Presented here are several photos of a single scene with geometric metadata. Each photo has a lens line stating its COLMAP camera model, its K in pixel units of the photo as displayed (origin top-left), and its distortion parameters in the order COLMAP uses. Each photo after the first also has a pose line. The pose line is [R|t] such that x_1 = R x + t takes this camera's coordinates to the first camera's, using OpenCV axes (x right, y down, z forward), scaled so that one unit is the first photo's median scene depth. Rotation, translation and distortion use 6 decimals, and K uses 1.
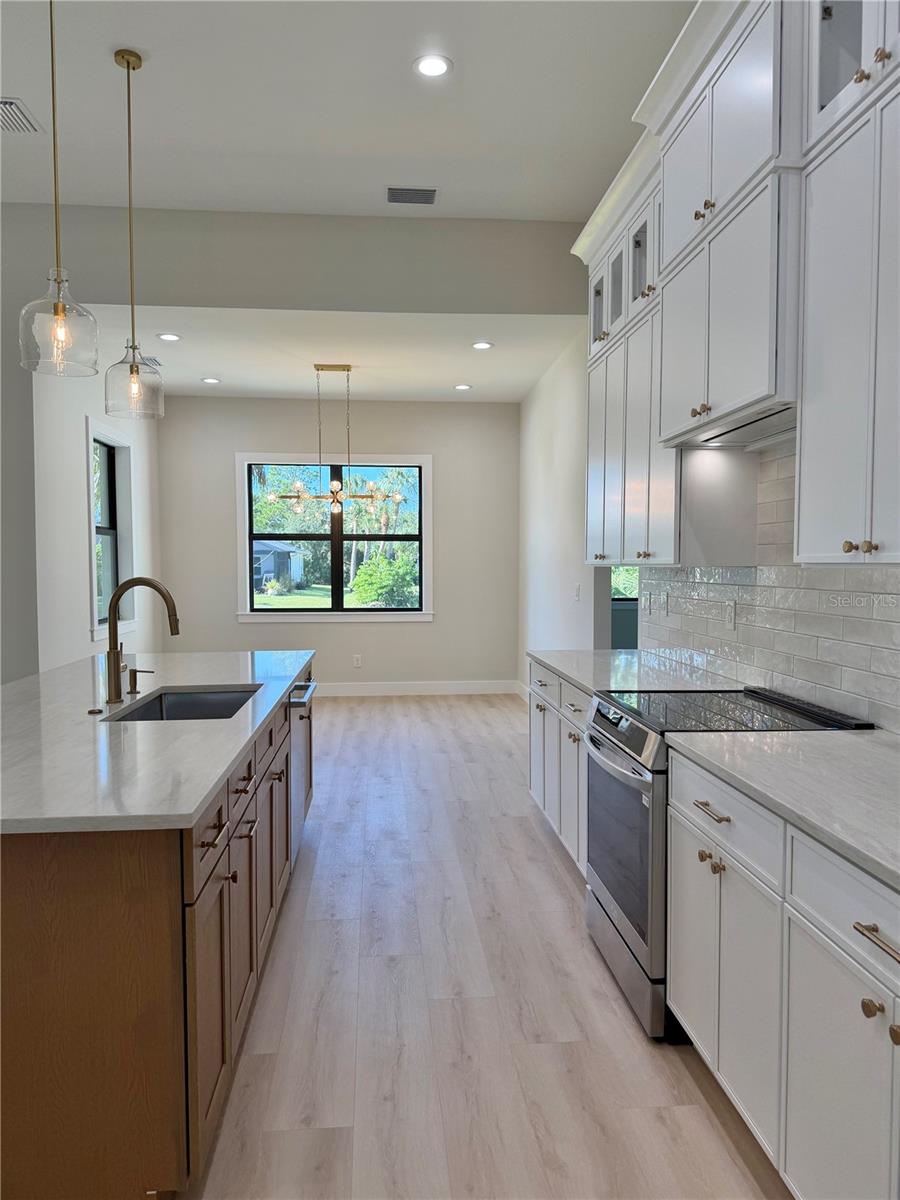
lens RADIAL K [[842.7, 0, 450.0], [0, 842.7, 600.0], [0, 0, 1]] dist [0.005319, -0.000696]
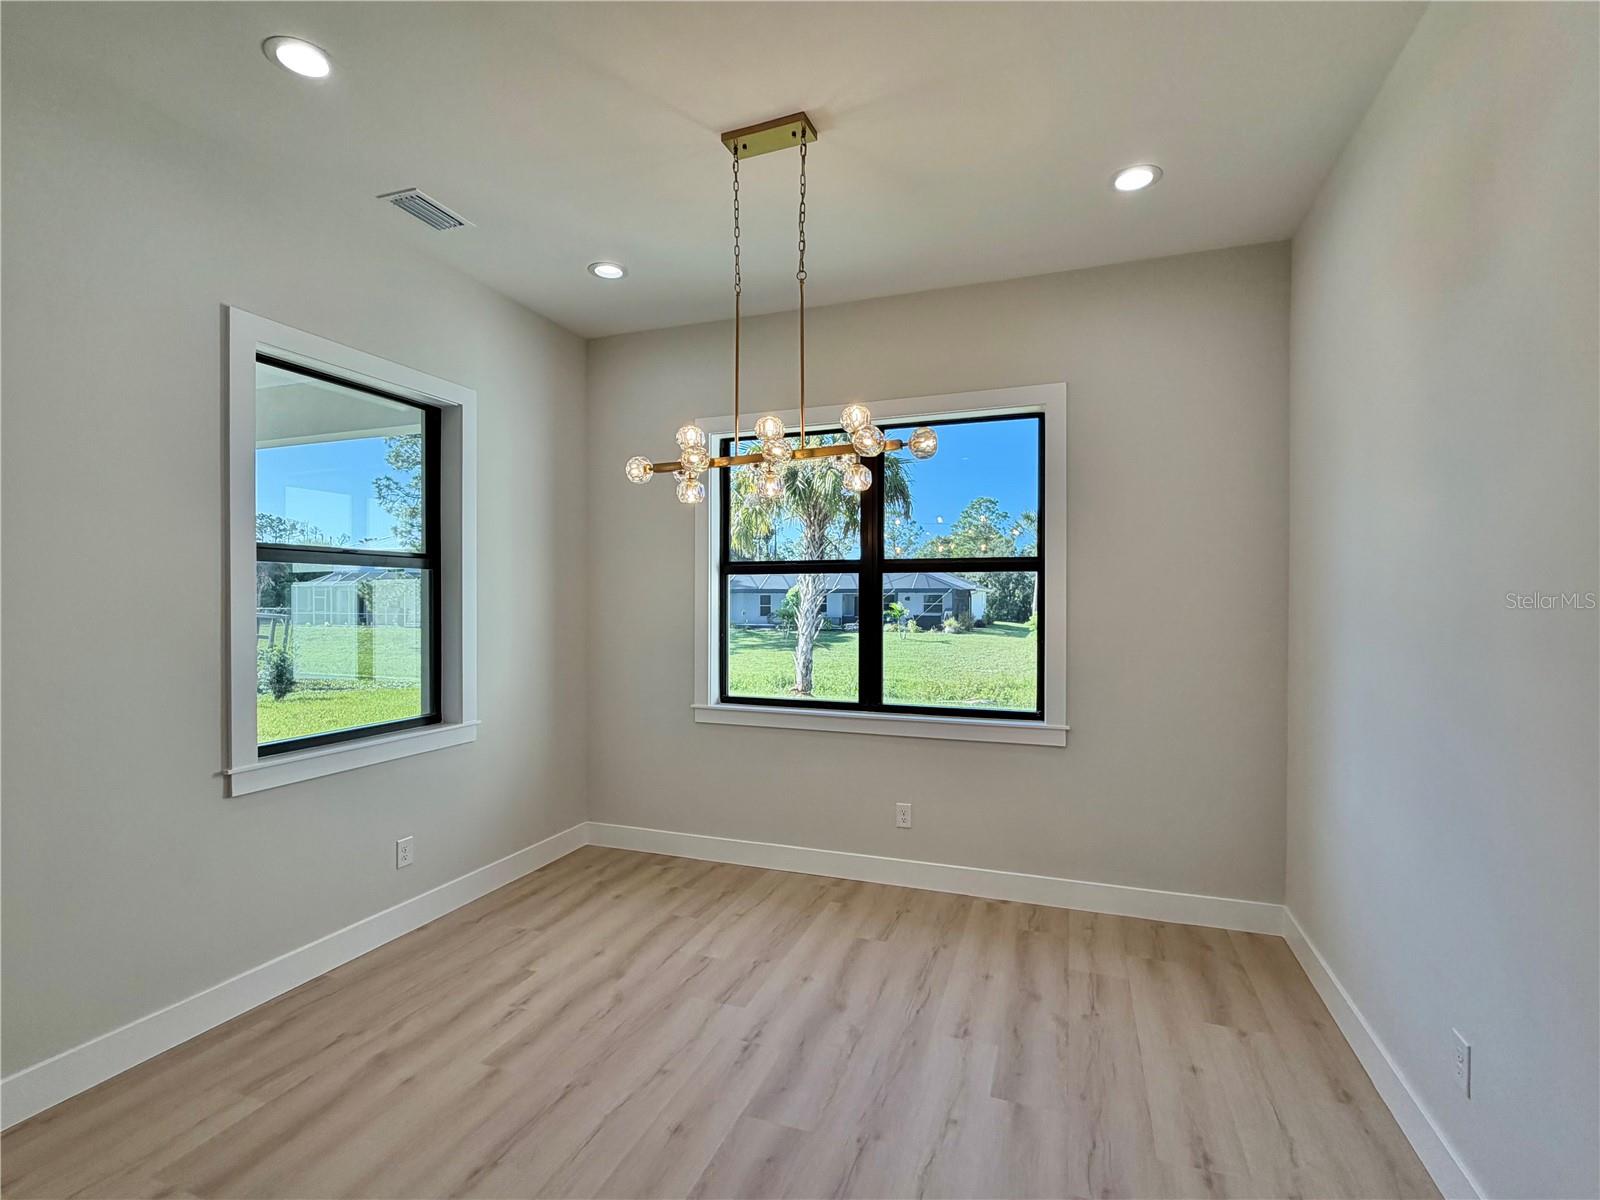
lens RADIAL K [[745.1, 0, 800.0], [0, 745.1, 600.0], [0, 0, 1]] dist [0.002596, 0.000498]
pose [[0.906494, -0.000509, -0.422217, 0.018978], [-0.017679, 0.999076, -0.039161, -0.034869], [0.421847, 0.042964, 0.905648, 0.568219]]
